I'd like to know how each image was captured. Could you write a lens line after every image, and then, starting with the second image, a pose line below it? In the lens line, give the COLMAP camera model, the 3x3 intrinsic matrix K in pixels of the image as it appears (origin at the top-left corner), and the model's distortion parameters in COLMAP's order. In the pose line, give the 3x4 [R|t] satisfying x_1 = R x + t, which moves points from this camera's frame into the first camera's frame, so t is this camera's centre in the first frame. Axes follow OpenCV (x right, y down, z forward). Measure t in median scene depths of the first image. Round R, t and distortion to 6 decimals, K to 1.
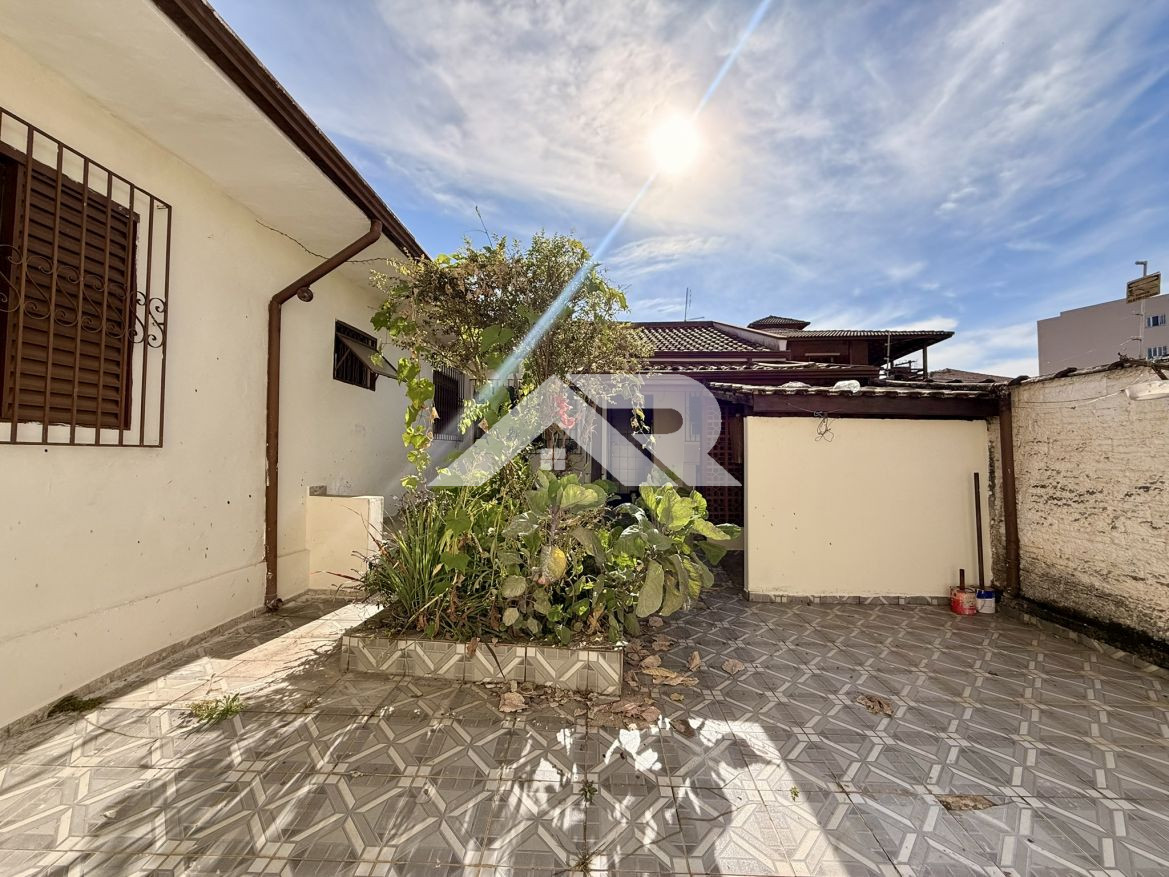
lens RADIAL K [[466.6, 0, 582.6], [0, 466.6, 437.8], [0, 0, 1]] dist [0.000514, -0.000157]
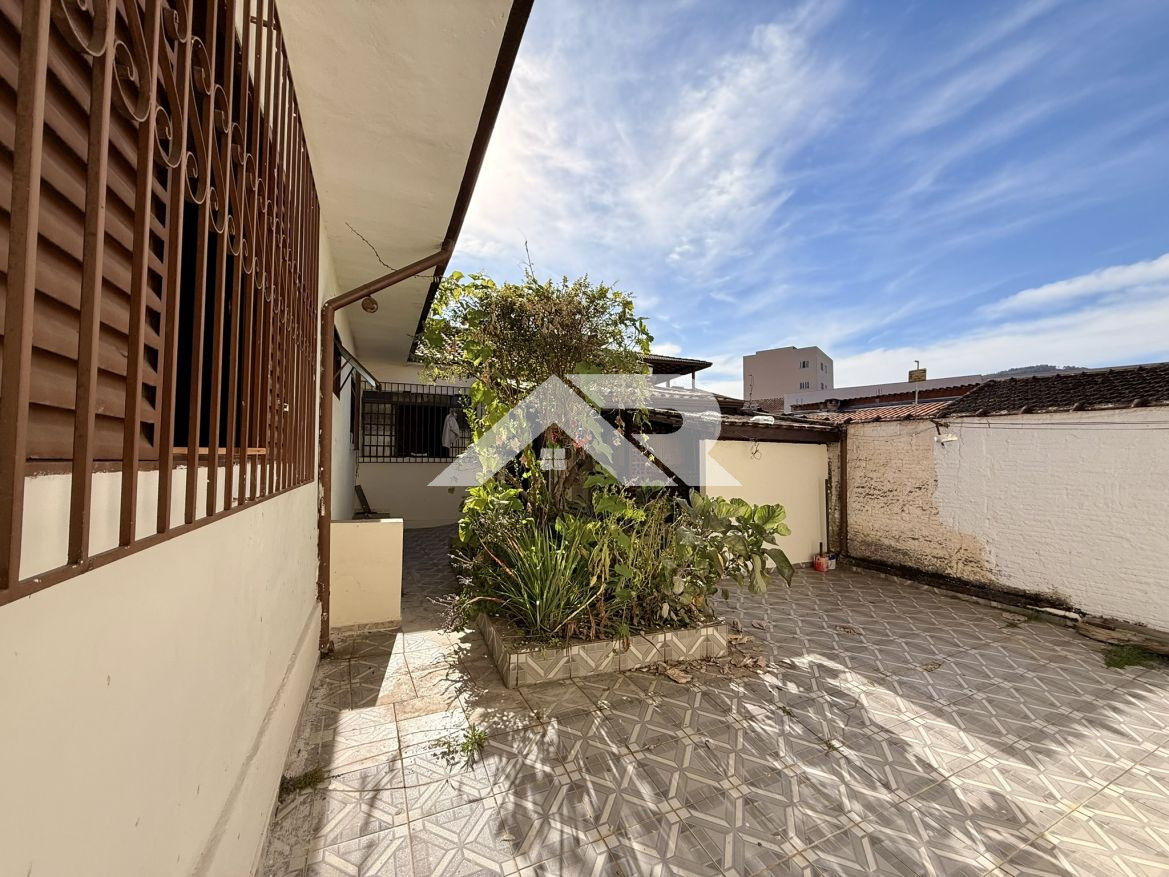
lens RADIAL K [[465.4, 0, 583.3], [0, 465.4, 431.7], [0, 0, 1]] dist [-0.000626, -0.000045]
pose [[0.891889, 0.021413, 0.451747, -0.878506], [-0.015471, 0.999738, -0.016844, -0.066948], [-0.451989, 0.008034, 0.891987, -0.019793]]
